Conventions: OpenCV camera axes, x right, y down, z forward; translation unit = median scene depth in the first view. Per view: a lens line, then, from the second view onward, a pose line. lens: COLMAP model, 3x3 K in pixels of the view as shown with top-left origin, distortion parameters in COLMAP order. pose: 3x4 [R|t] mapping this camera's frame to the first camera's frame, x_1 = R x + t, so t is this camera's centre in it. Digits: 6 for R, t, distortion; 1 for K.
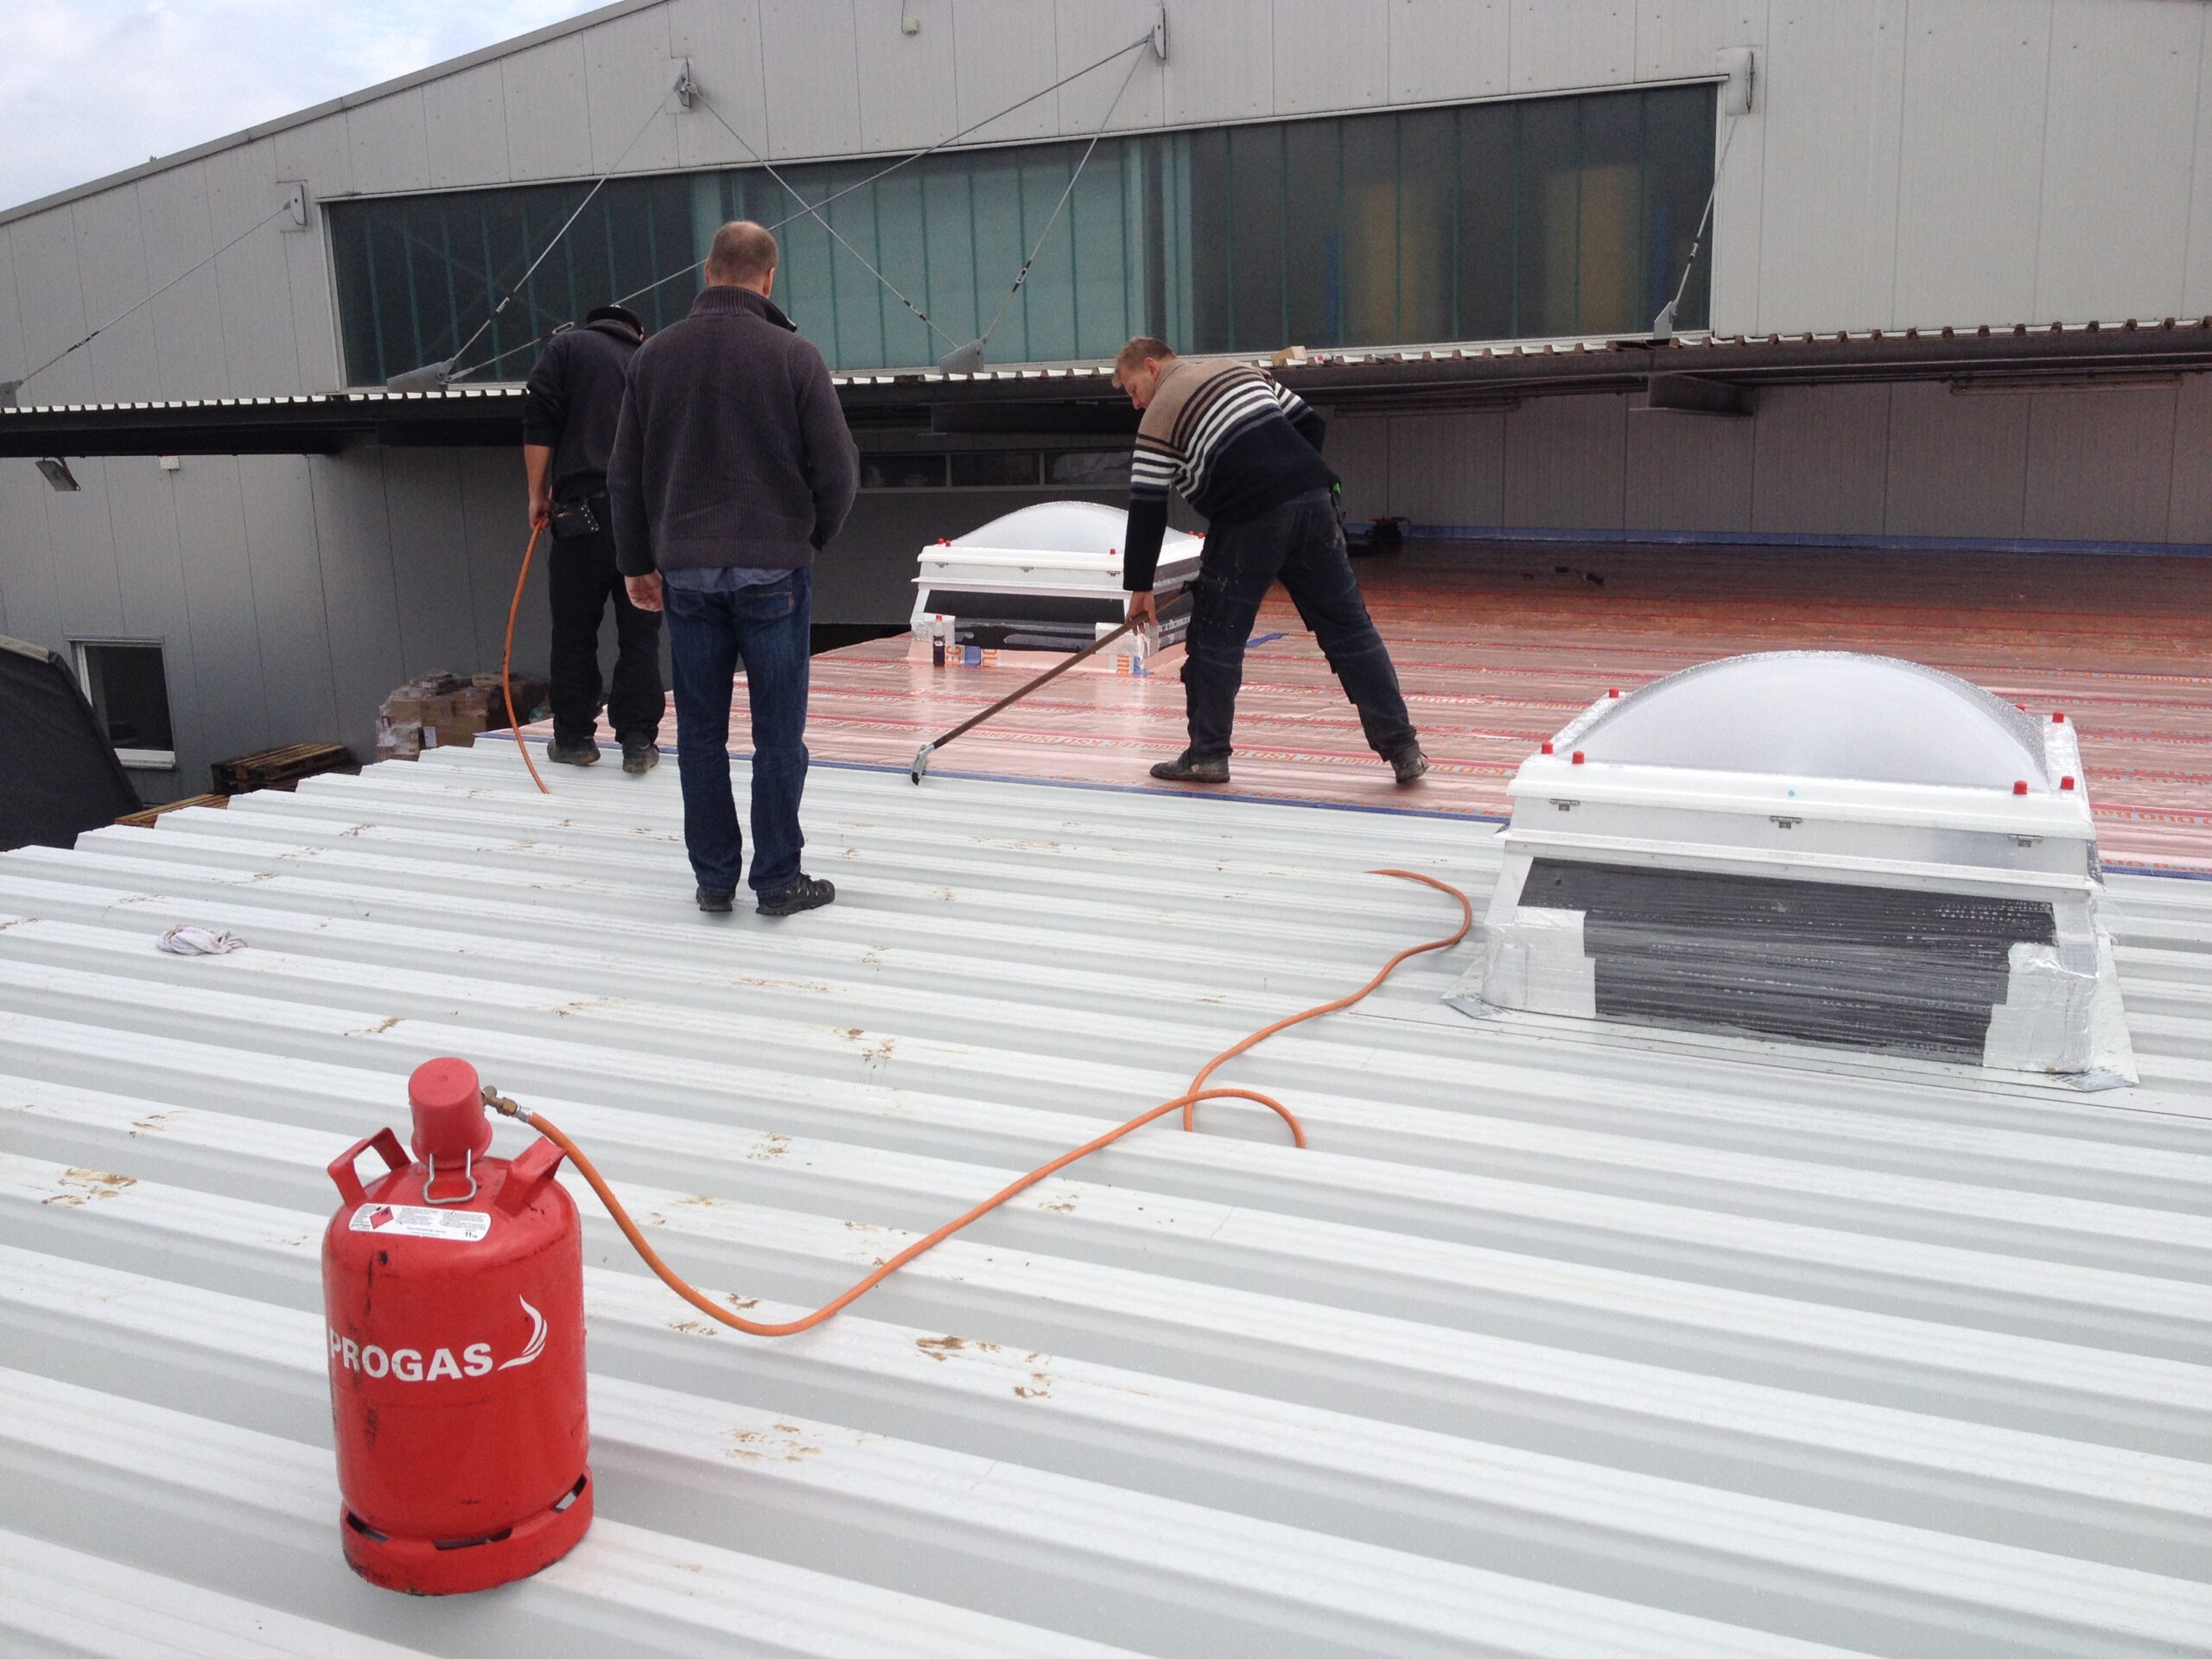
lens RADIAL K [[2223.2, 0, 1106.0], [0, 2223.2, 829.5], [0, 0, 1]] dist [-0.008221, 0.003038]
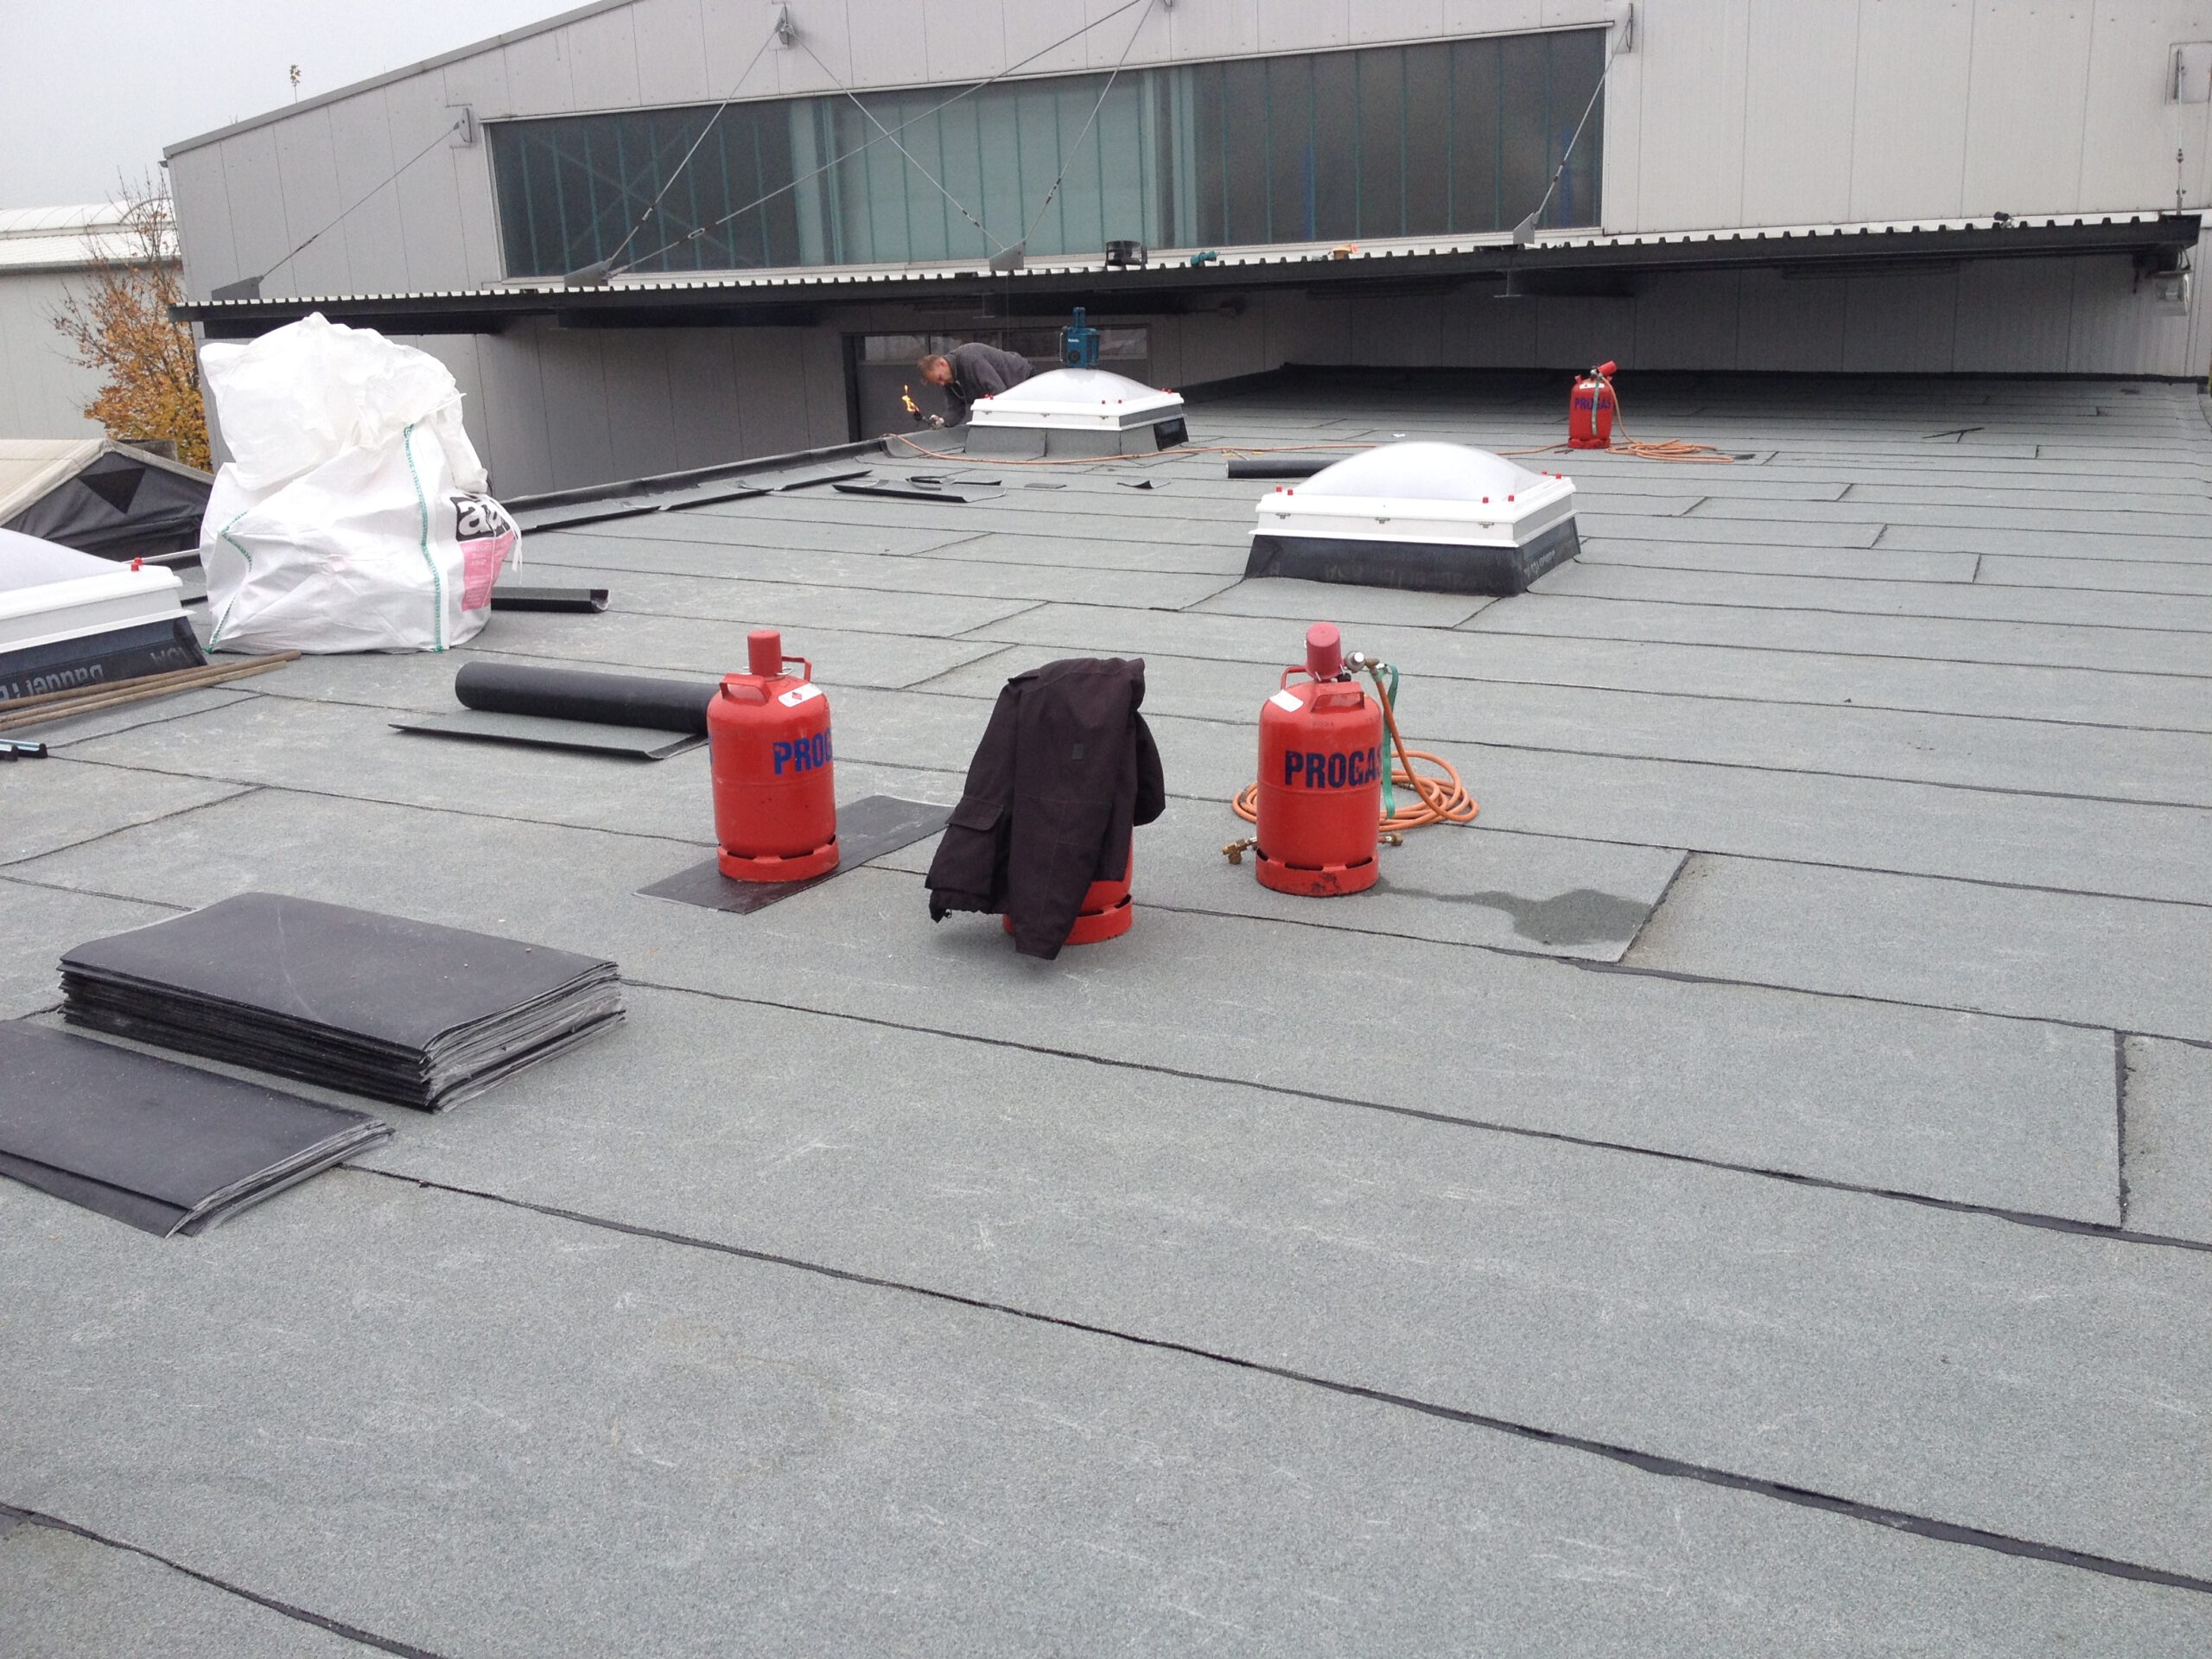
lens RADIAL K [[2034.2, 0, 1106.0], [0, 2034.2, 829.5], [0, 0, 1]] dist [0.002936, -0.004515]
pose [[0.999691, -0.000496, -0.024868, 0.017395], [0.002358, 0.997190, 0.074873, 0.025203], [0.024761, -0.074908, 0.996883, -0.161278]]
